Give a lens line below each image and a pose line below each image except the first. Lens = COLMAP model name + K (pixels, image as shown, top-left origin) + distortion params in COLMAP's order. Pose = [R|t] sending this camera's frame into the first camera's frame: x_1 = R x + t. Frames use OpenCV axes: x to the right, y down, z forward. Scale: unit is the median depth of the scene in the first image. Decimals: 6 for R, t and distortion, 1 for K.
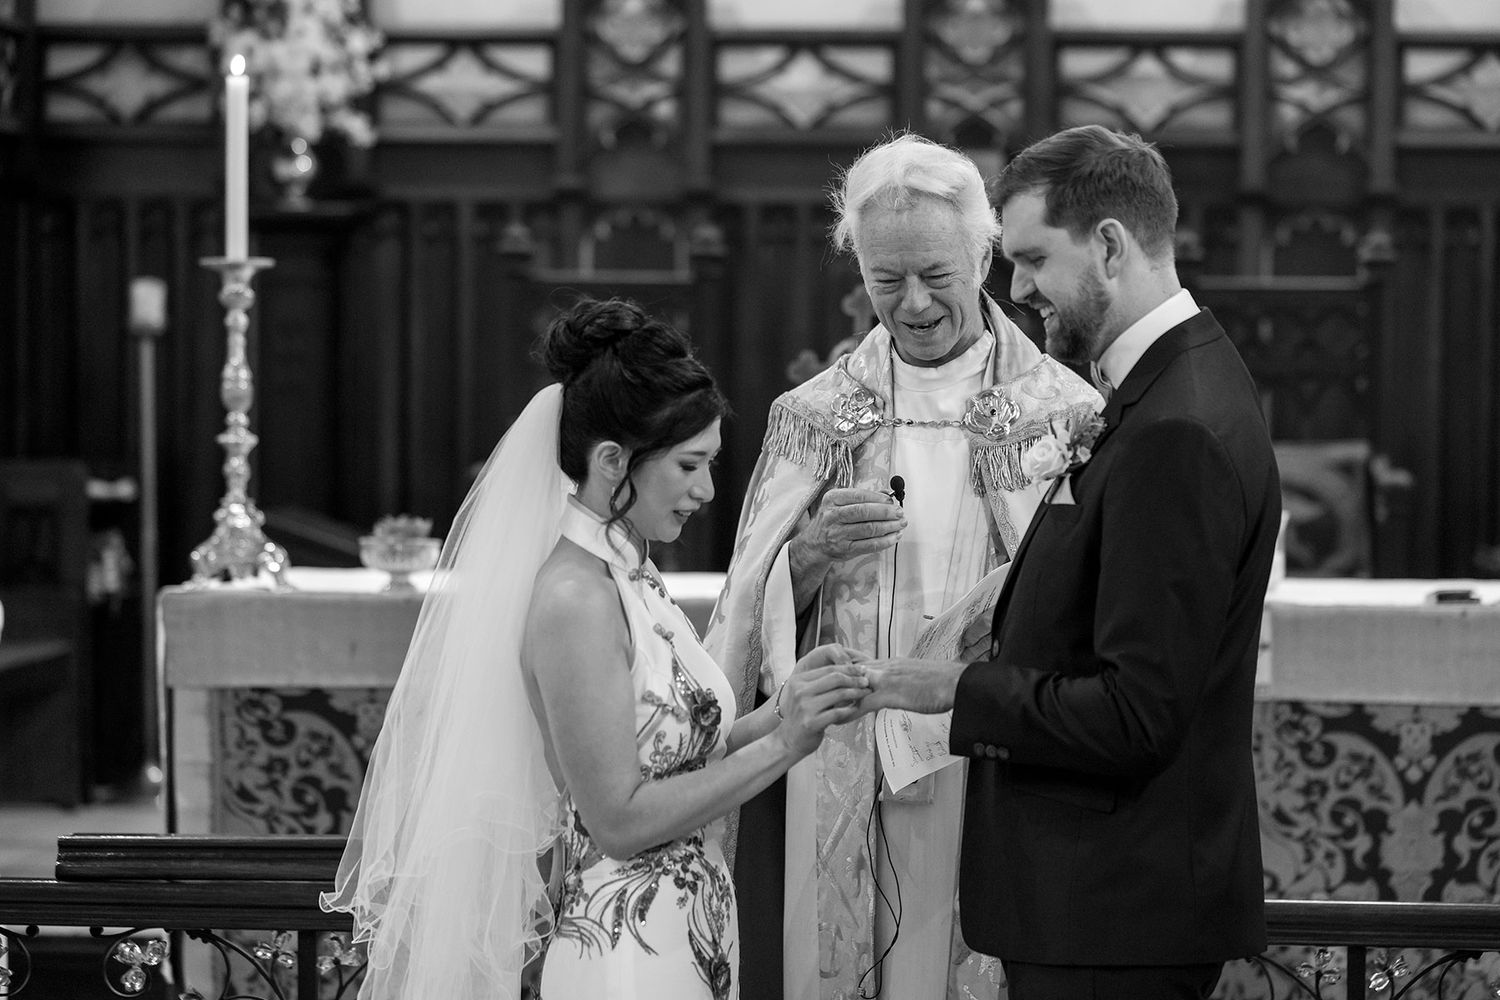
lens RADIAL K [[5473.2, 0, 750.0], [0, 5473.2, 500.0], [0, 0, 1]] dist [0.107822, -5.097602]
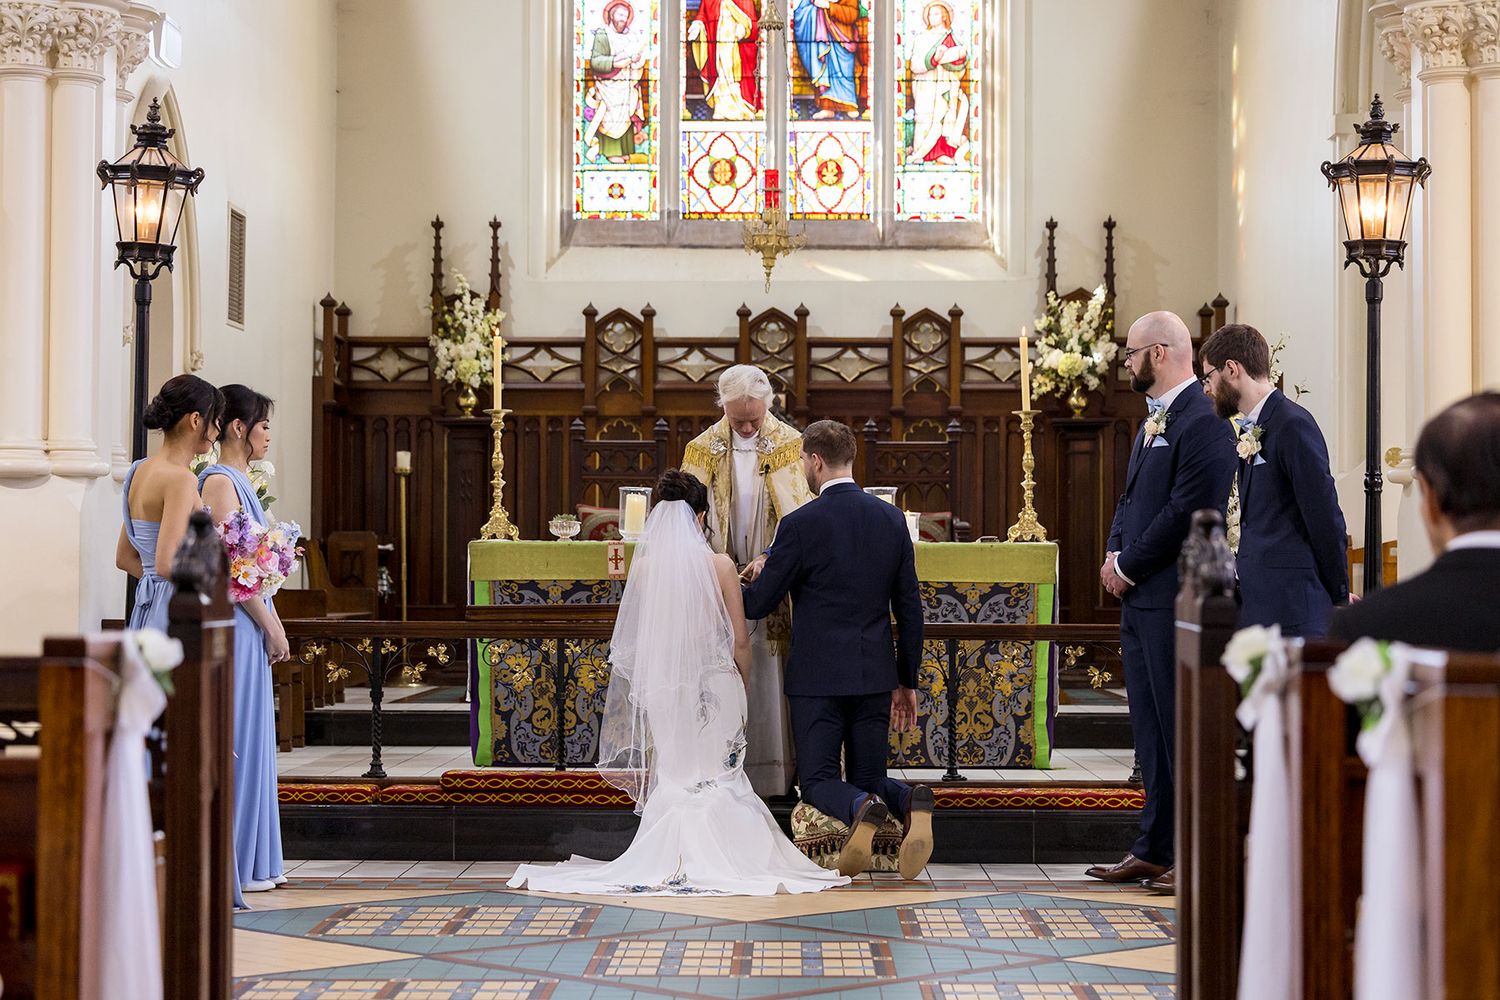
lens RADIAL K [[2990.8, 0, 750.0], [0, 2990.8, 500.0], [0, 0, 1]] dist [0.010628, 0.025864]
pose [[0.998847, -0.005163, 0.047734, -0.043959], [0.007375, 0.998901, -0.046278, 0.059723], [-0.047443, 0.046577, 0.997787, -0.350464]]
